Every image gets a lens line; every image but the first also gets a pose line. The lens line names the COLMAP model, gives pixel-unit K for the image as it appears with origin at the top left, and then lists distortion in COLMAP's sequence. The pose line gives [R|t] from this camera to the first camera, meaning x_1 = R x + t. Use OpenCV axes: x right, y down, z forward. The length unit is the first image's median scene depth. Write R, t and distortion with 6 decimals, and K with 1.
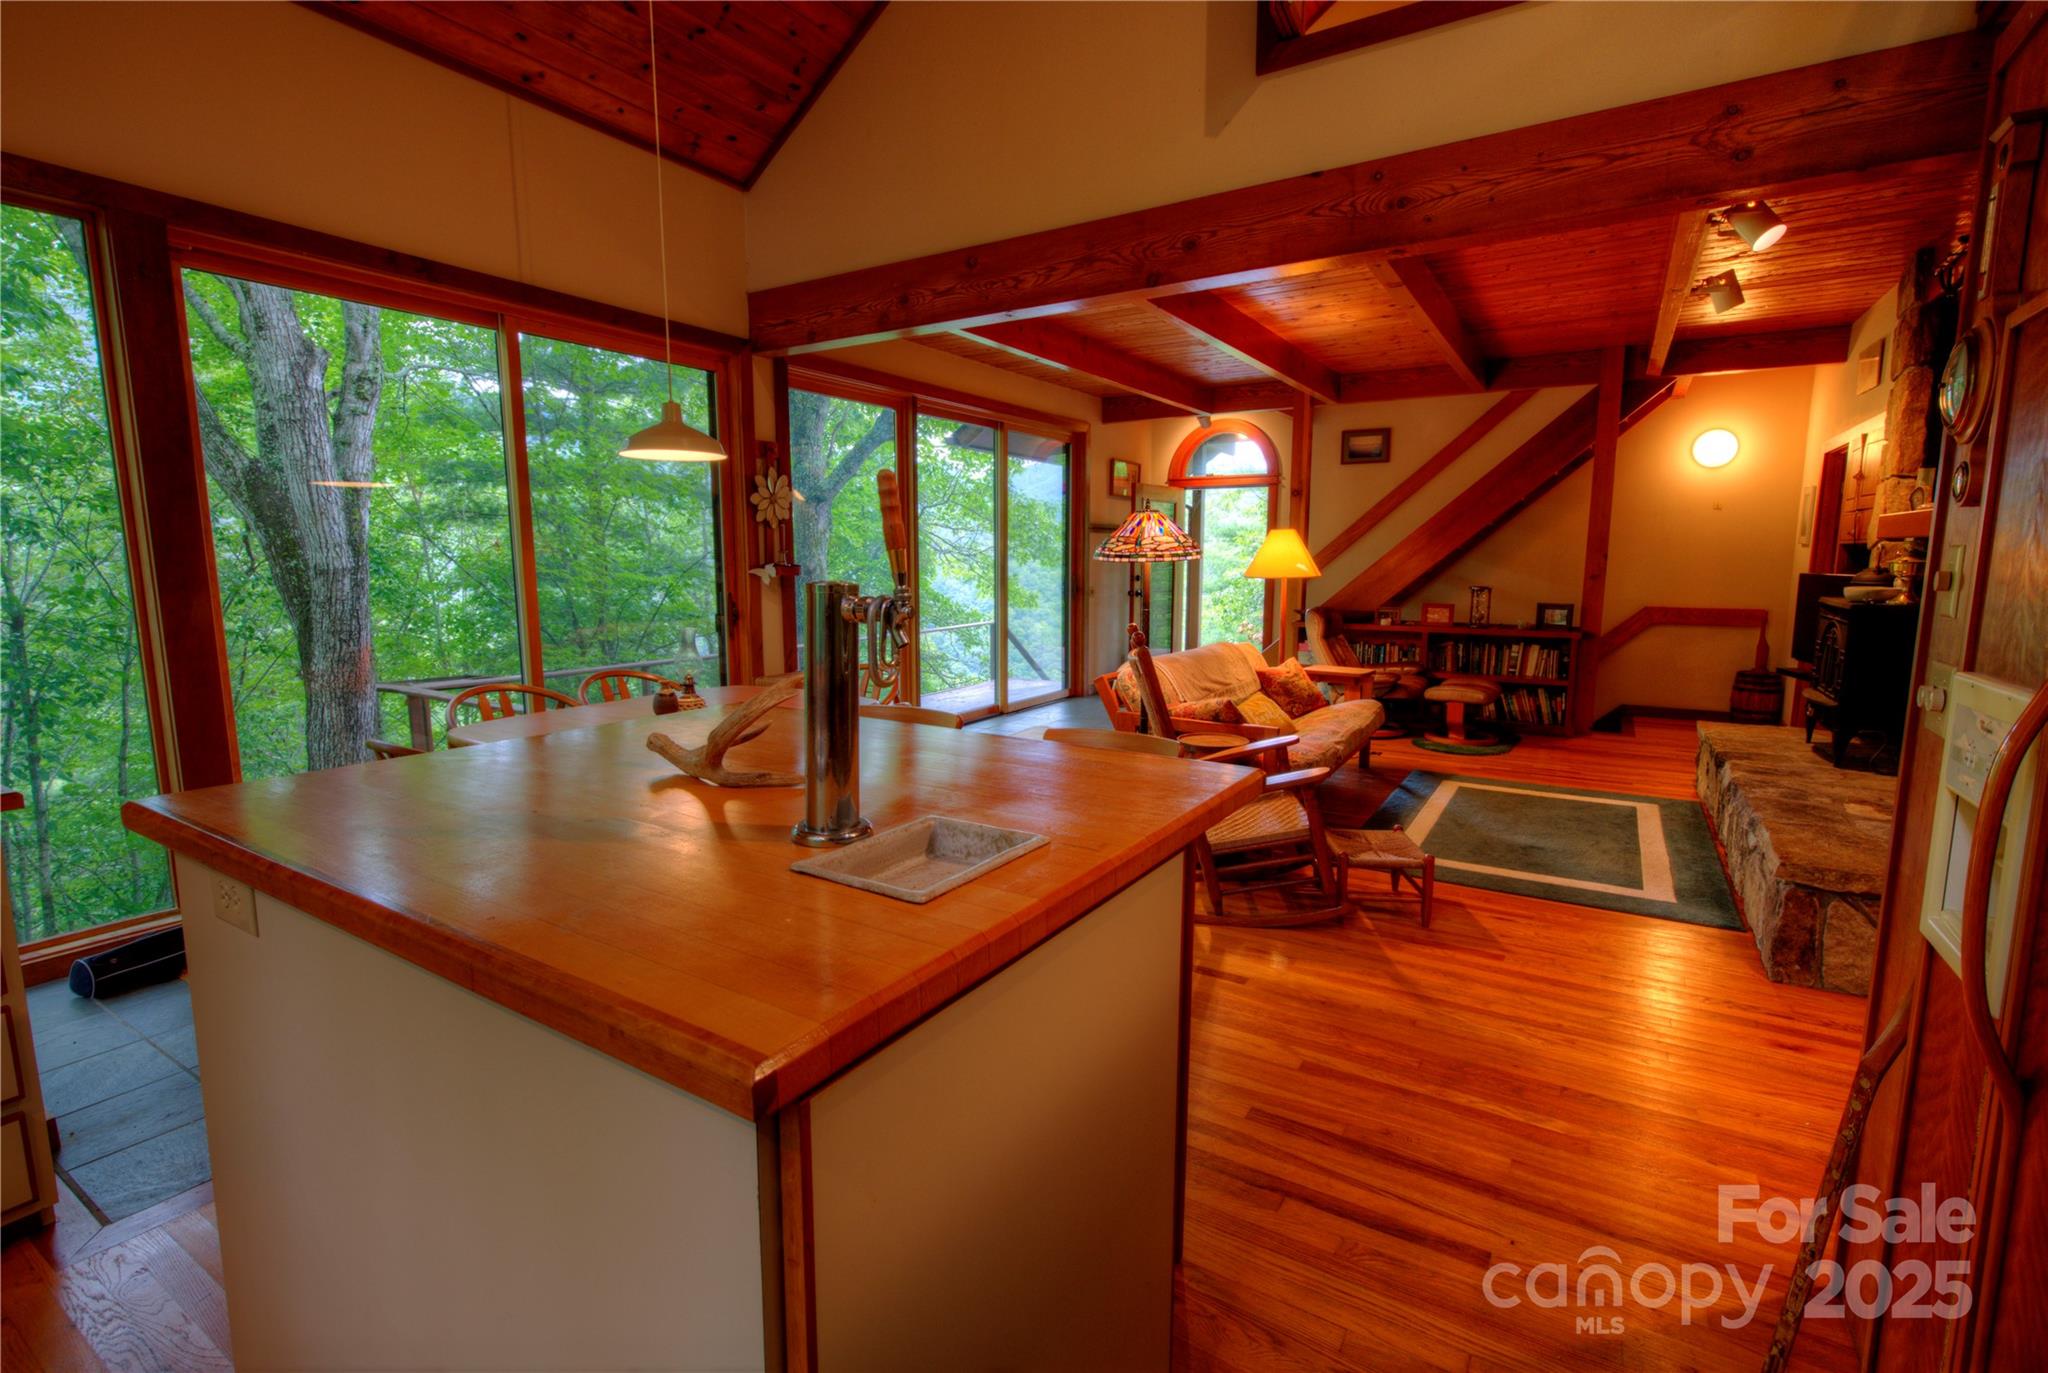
lens RADIAL K [[934.5, 0, 1025.0], [0, 934.5, 684.8], [0, 0, 1]] dist [-0.000005, 0.000194]
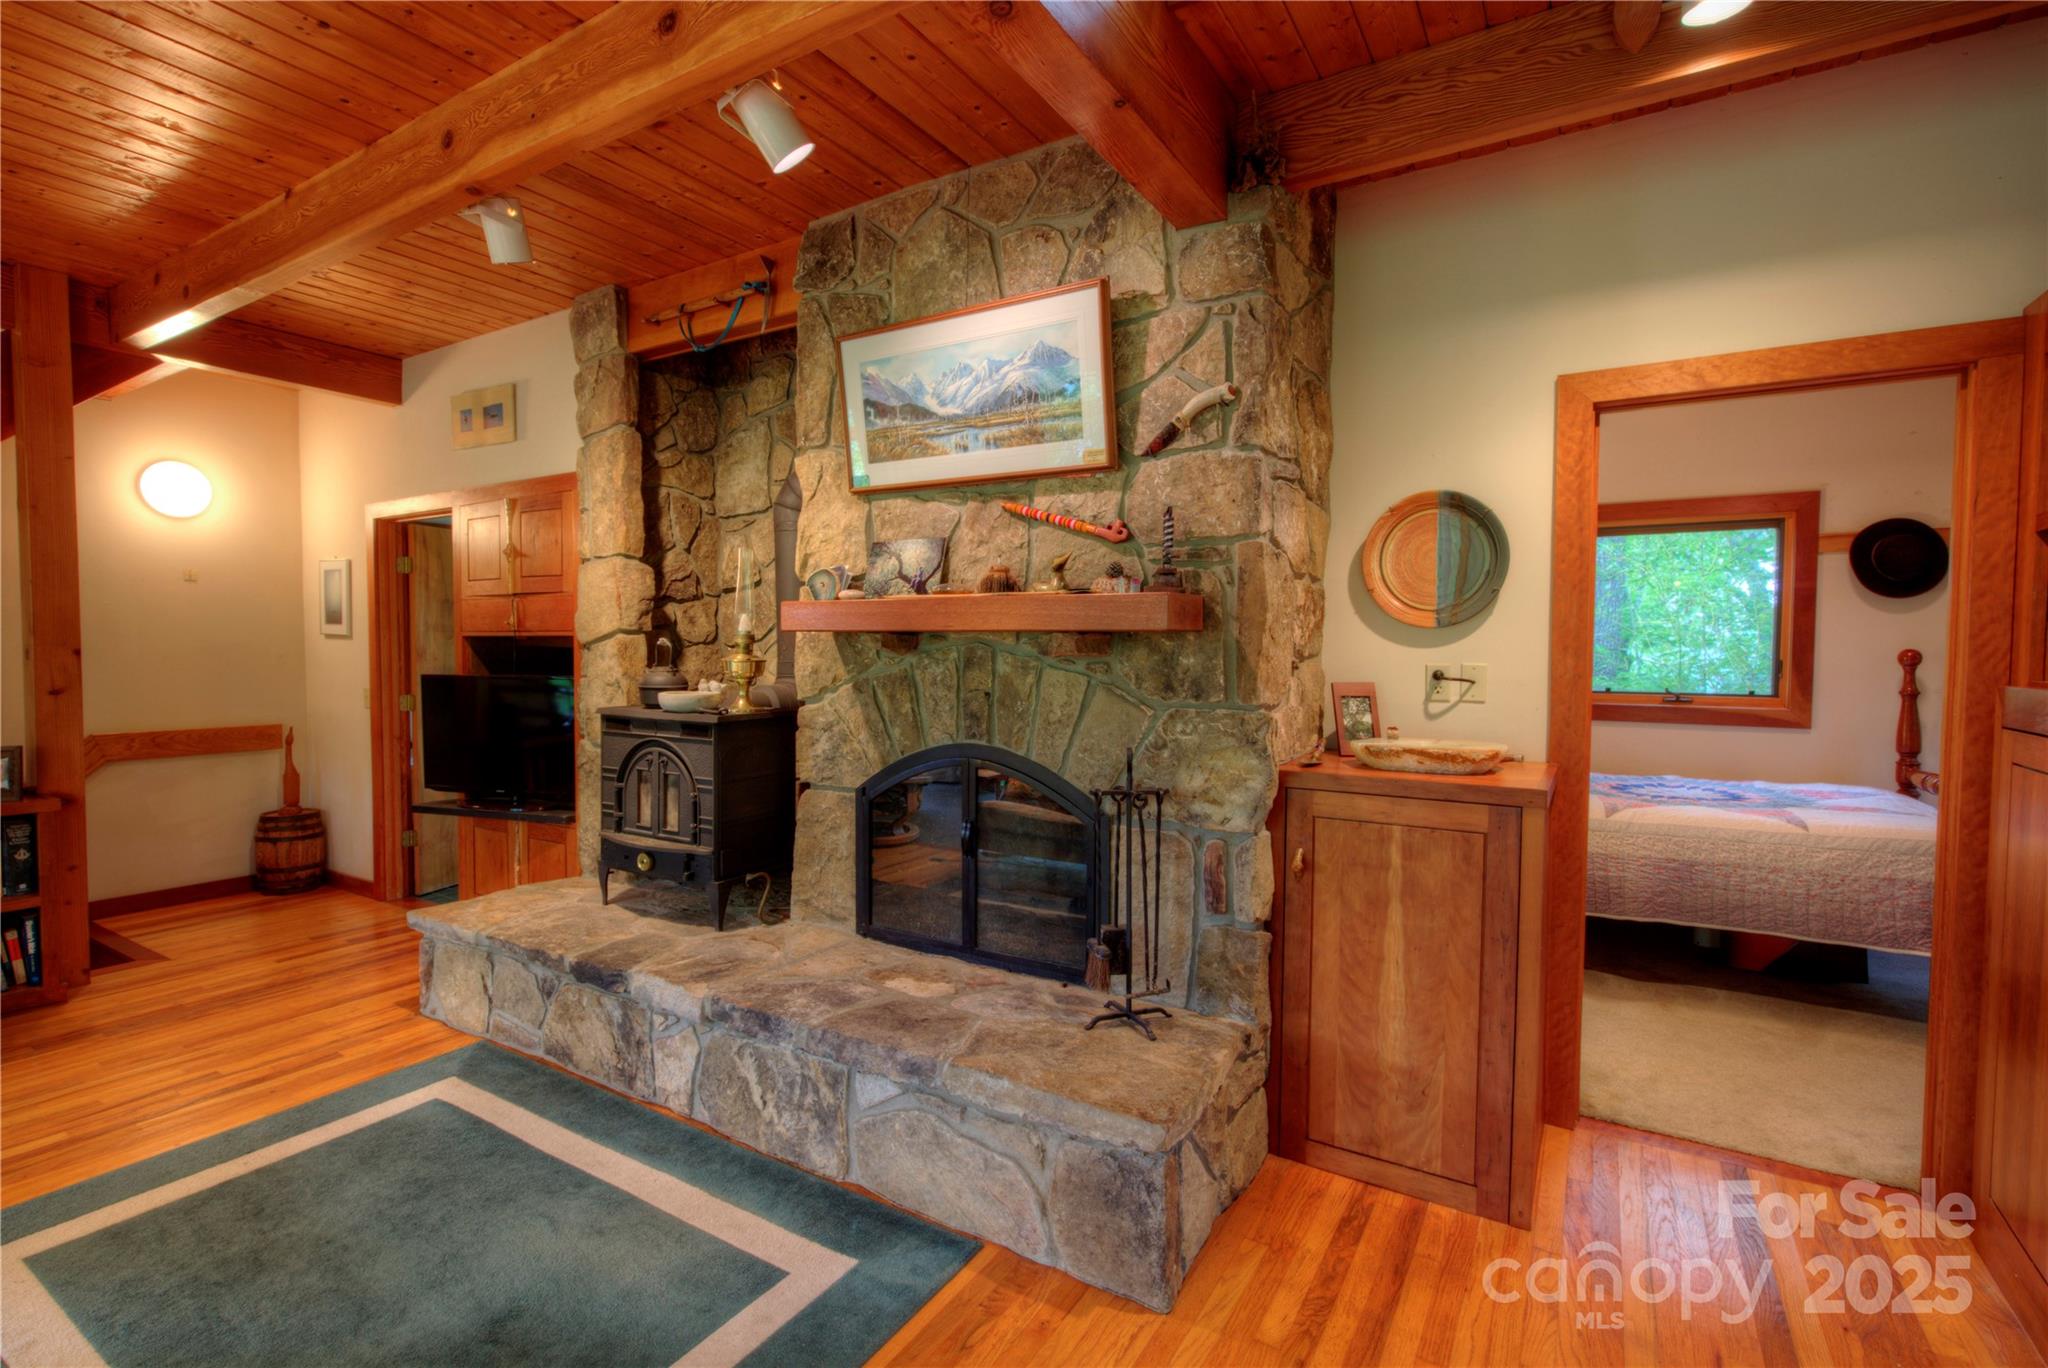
lens RADIAL K [[933.6, 0, 1020.9], [0, 933.6, 683.8], [0, 0, 1]] dist [-0.000418, 0.000484]
pose [[-0.003967, -0.038809, 0.999239, 0.102337], [0.135279, 0.990040, 0.038989, -0.088716], [-0.990800, 0.135331, 0.001323, 0.612956]]
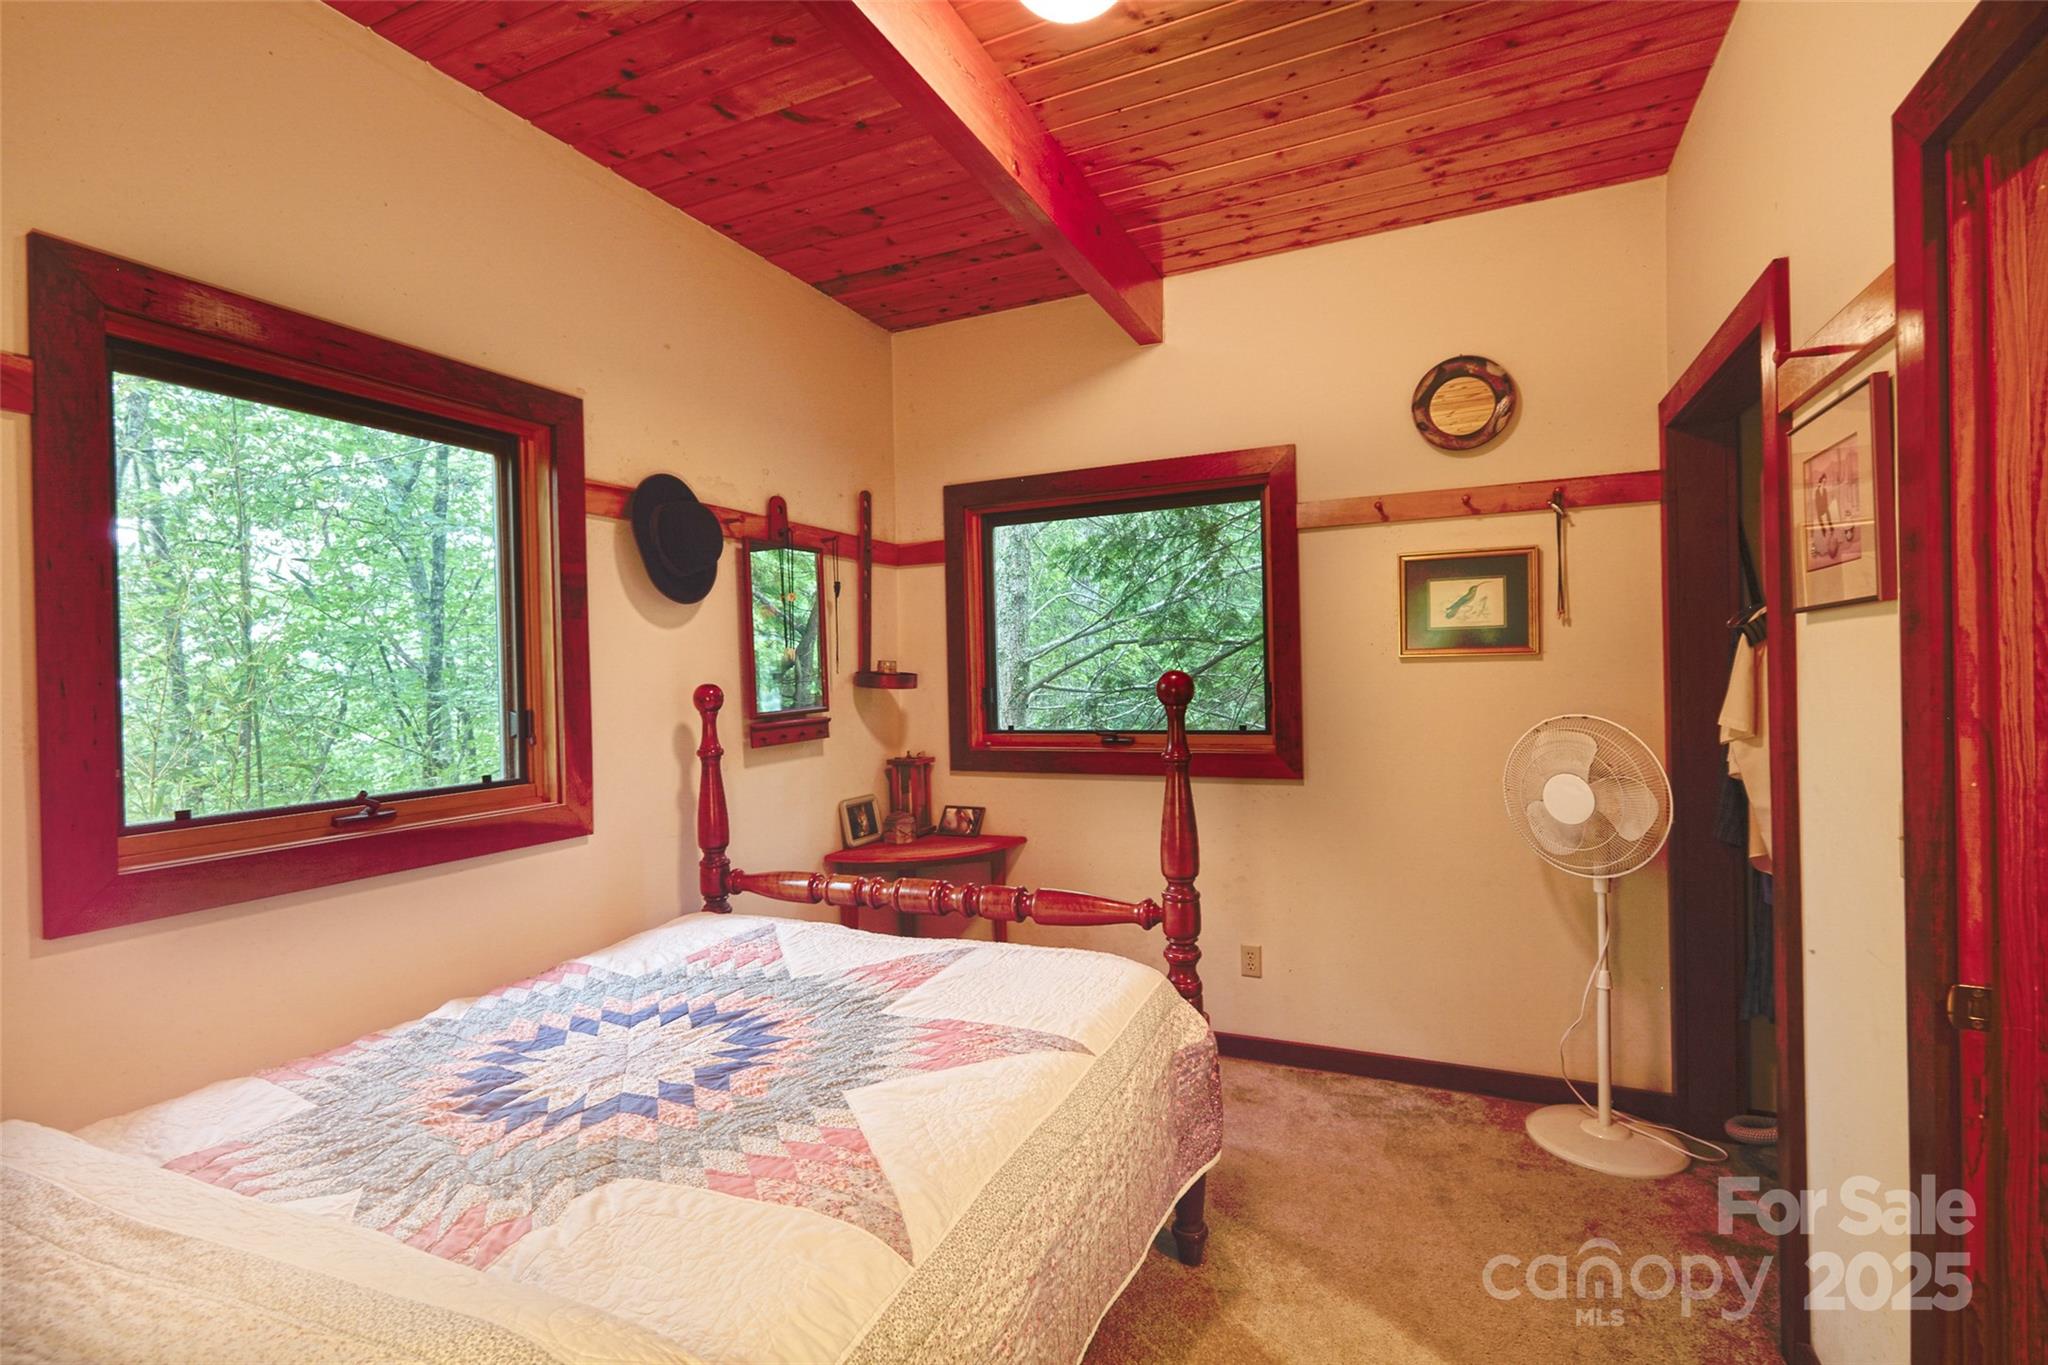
lens RADIAL K [[933.6, 0, 1020.9], [0, 933.6, 682.3], [0, 0, 1]] dist [-0.000418, 0.000484]
pose [[-0.992261, 0.025481, -0.121527, 0.814183], [0.007705, 0.989467, 0.144552, -0.056024], [0.123930, 0.142497, -0.982006, 0.370704]]
